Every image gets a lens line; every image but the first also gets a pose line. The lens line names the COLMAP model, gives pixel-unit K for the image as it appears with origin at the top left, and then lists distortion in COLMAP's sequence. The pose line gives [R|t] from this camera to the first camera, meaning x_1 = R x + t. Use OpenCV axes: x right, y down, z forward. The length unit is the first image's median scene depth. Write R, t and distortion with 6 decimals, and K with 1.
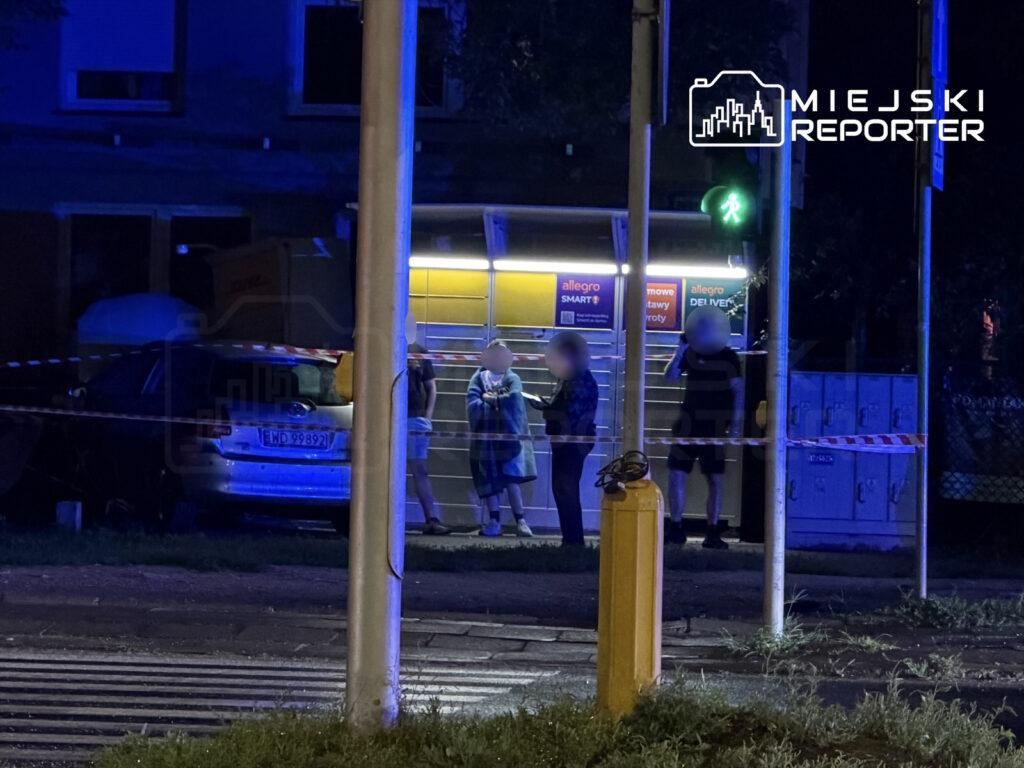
lens RADIAL K [[3799.4, 0, 512.0], [0, 3799.4, 384.0], [0, 0, 1]] dist [0.110035, 0.848969]
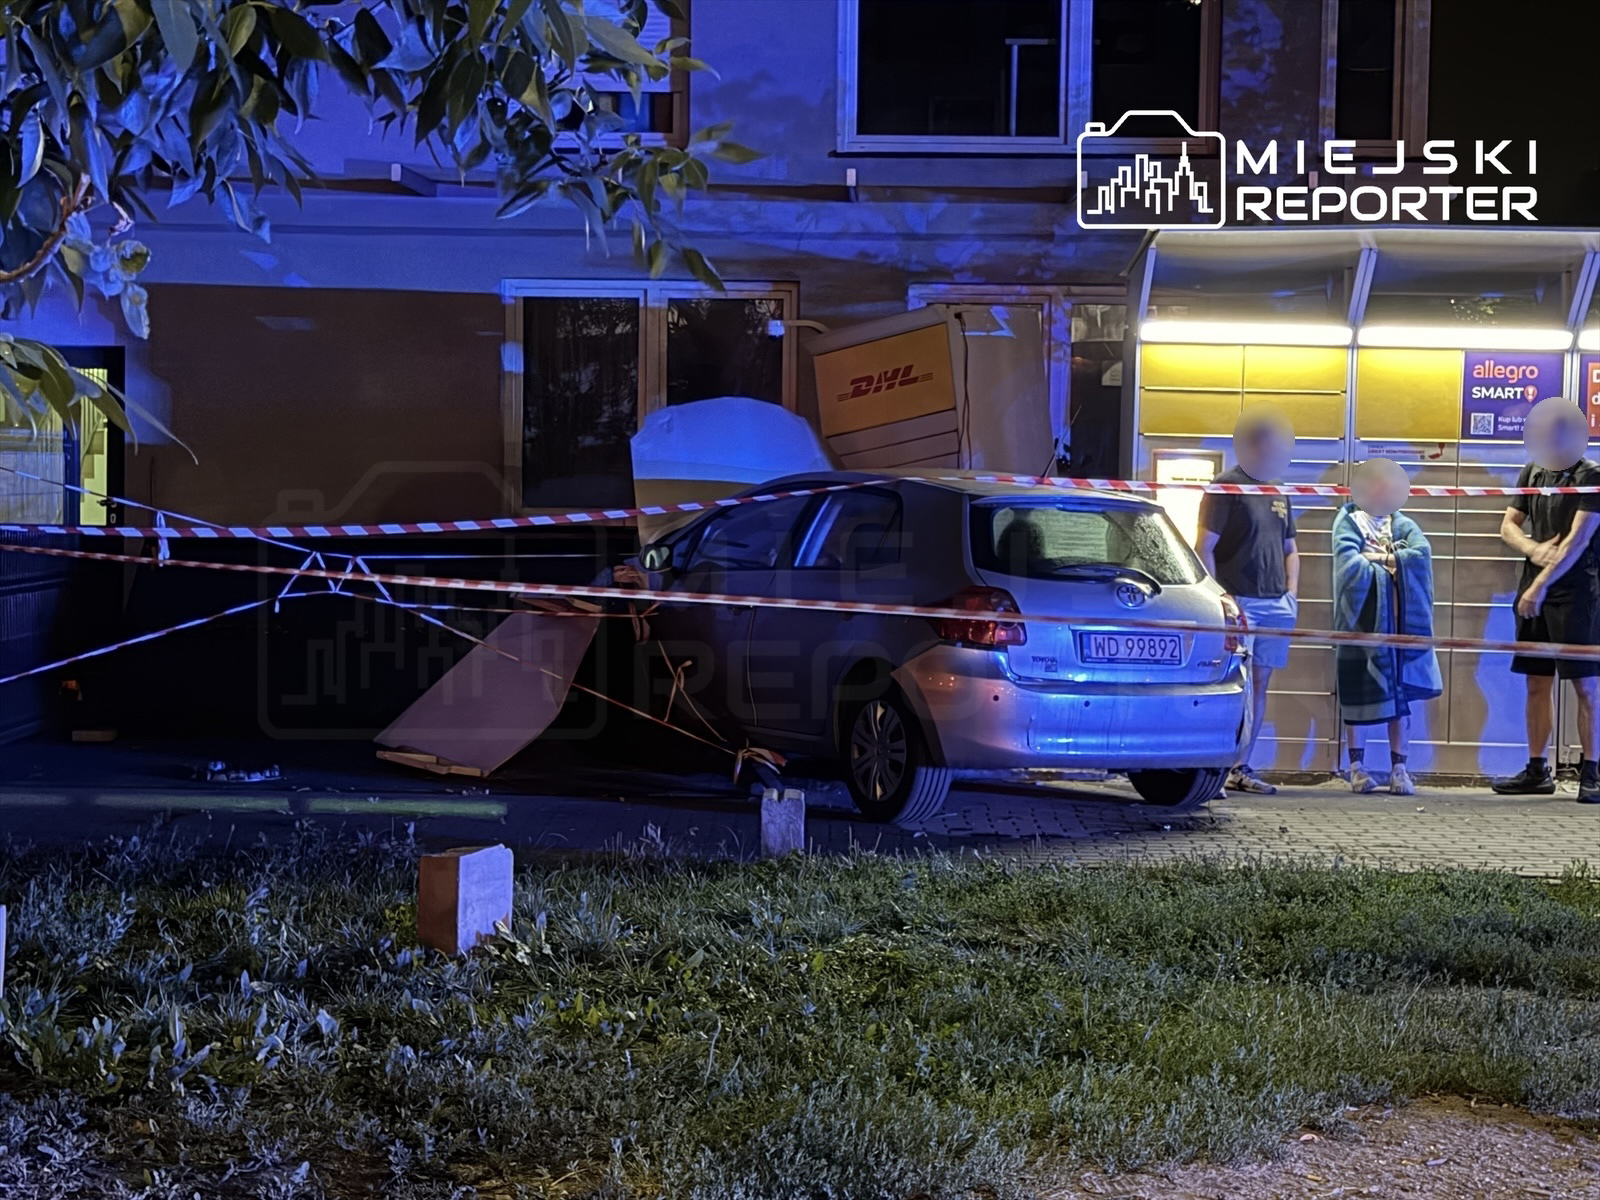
lens RADIAL K [[2794.6, 0, 800.0], [0, 2794.6, 600.0], [0, 0, 1]] dist [0.056140, 0.089594]
pose [[0.996349, -0.016810, 0.083704, -0.129305], [0.014189, 0.999393, 0.031813, -0.005361], [-0.084188, -0.030509, 0.995983, 0.569867]]
